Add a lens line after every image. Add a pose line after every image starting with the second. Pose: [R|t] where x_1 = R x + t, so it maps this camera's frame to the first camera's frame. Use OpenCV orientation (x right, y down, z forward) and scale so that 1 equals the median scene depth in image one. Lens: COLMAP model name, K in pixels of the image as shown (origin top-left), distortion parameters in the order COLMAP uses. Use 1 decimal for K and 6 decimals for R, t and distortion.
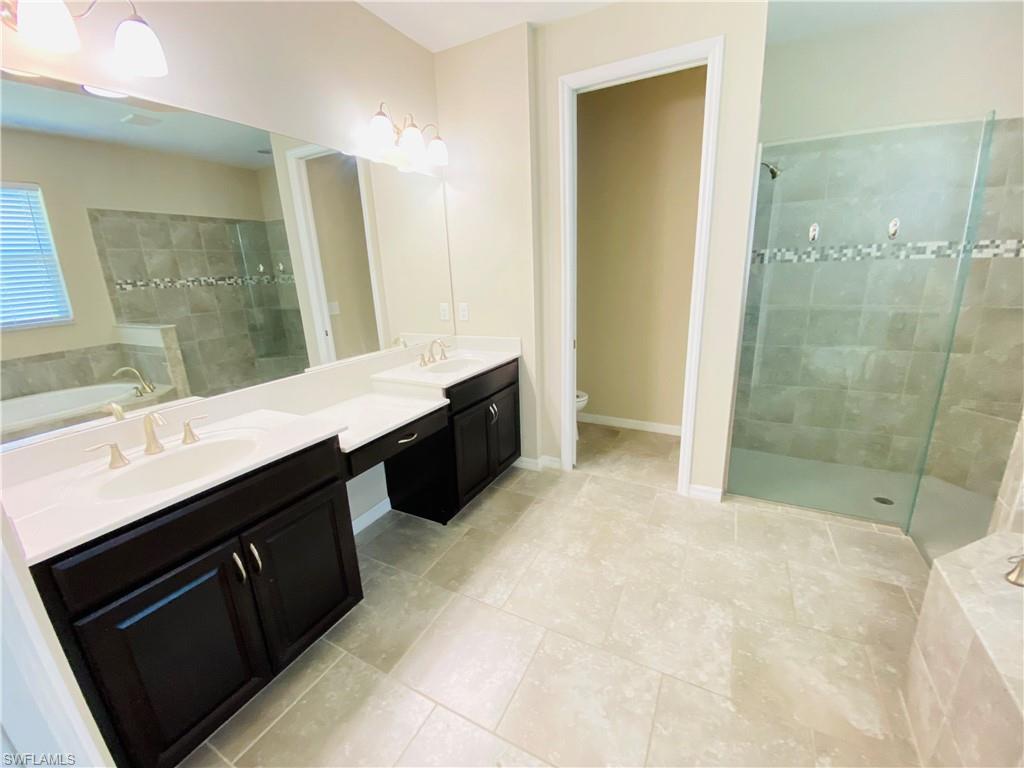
lens RADIAL K [[412.5, 0, 512.0], [0, 412.5, 378.8], [0, 0, 1]] dist [0.020256, -0.018244]
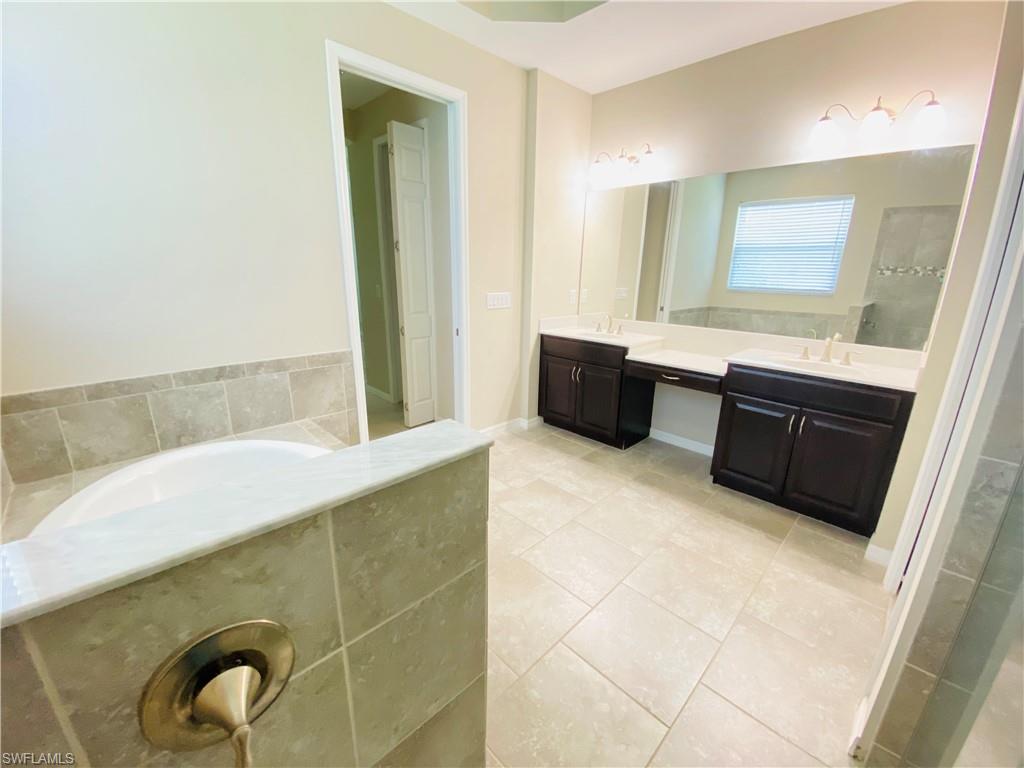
lens RADIAL K [[412.5, 0, 512.0], [0, 412.5, 378.8], [0, 0, 1]] dist [0.020256, -0.018244]
pose [[-0.297642, 0.279227, -0.912930, 0.888236], [-0.244680, 0.902018, 0.355662, -0.167907], [0.922790, 0.329235, -0.200157, 0.550027]]
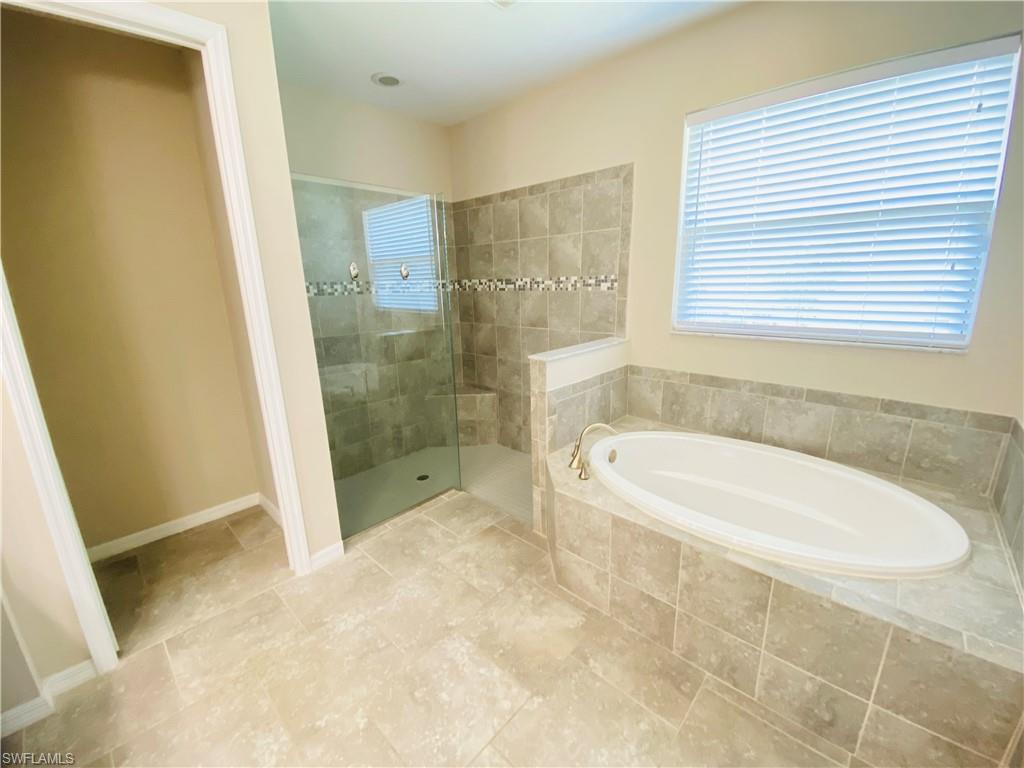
lens RADIAL K [[412.5, 0, 512.0], [0, 412.5, 378.8], [0, 0, 1]] dist [0.020256, -0.018244]
pose [[0.269835, -0.195400, 0.942872, -0.181349], [0.260371, 0.957523, 0.123922, -0.088305], [-0.927036, 0.212058, 0.309250, 0.277456]]
